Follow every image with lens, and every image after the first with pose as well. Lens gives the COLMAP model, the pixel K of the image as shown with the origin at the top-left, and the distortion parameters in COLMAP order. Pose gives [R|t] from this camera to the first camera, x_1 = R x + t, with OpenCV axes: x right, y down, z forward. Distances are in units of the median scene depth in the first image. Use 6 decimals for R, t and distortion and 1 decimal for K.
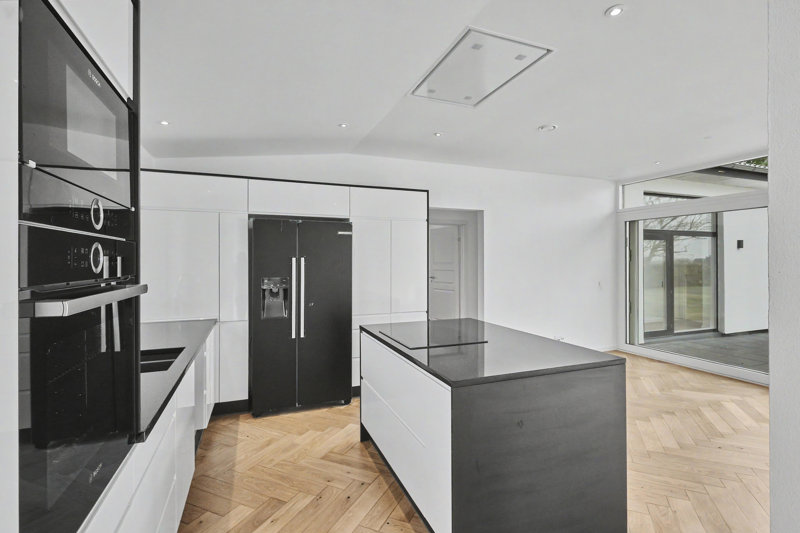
lens RADIAL K [[381.2, 0, 400.0], [0, 381.2, 266.5], [0, 0, 1]] dist [-0.000800, -0.000094]
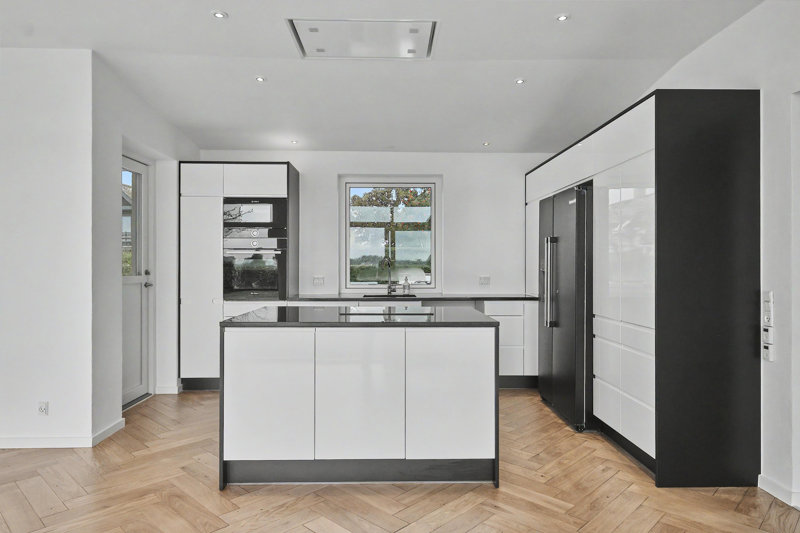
lens RADIAL K [[508.3, 0, 400.3], [0, 508.3, 257.4], [0, 0, 1]] dist [0.004083, -0.001611]
pose [[-0.341393, -0.006168, -0.939900, 0.904733], [-0.011357, 0.999933, -0.002437, 0.028653], [0.939852, 0.009842, -0.341440, 1.004543]]
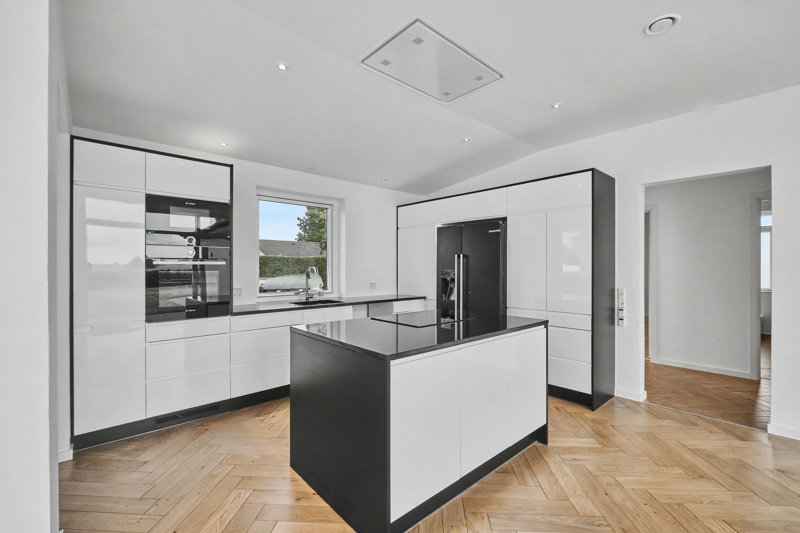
lens RADIAL K [[348.5, 0, 402.8], [0, 348.5, 265.2], [0, 0, 1]] dist [-0.001643, -0.000091]
pose [[0.355105, 0.000090, -0.934827, 0.693126], [-0.012710, 0.999908, -0.004731, 0.019301], [0.934740, 0.013562, 0.355073, 0.385962]]
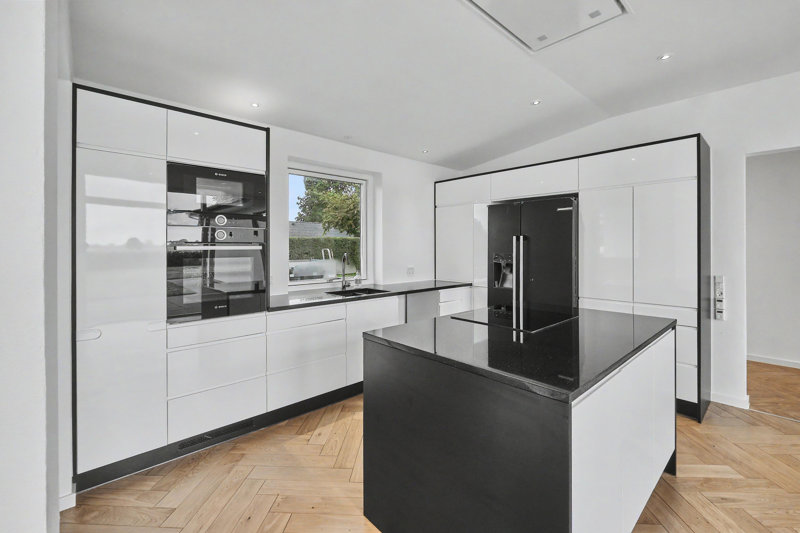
lens RADIAL K [[347.1, 0, 402.7], [0, 347.1, 244.4], [0, 0, 1]] dist [-0.002255, -0.000506]
pose [[0.364930, -0.003236, -0.931029, 0.507302], [-0.011008, 0.999909, -0.007790, 0.011949], [0.930970, 0.013092, 0.364861, 0.299252]]
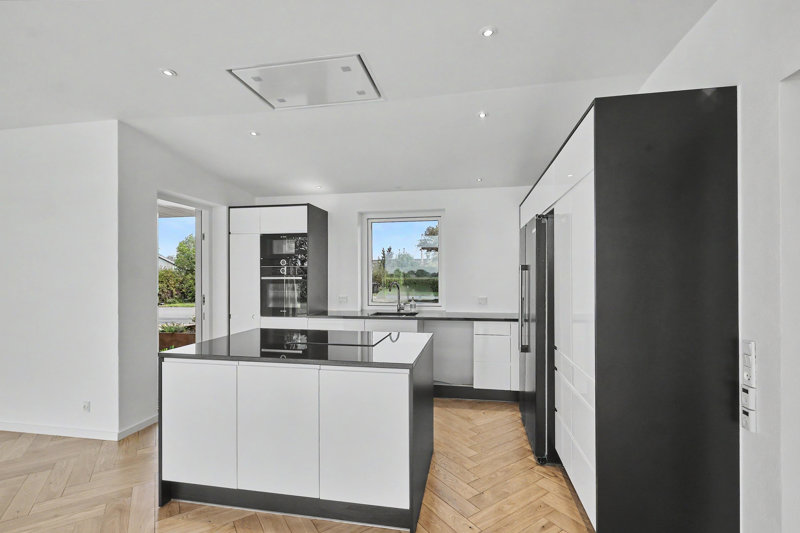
lens RADIAL K [[361.5, 0, 405.1], [0, 361.5, 271.1], [0, 0, 1]] dist [-0.000538, 0.000261]
pose [[-0.524791, -0.002374, -0.851228, 0.586458], [-0.005920, 0.999982, 0.000861, -0.007402], [0.851210, 0.005492, -0.524796, 1.135661]]
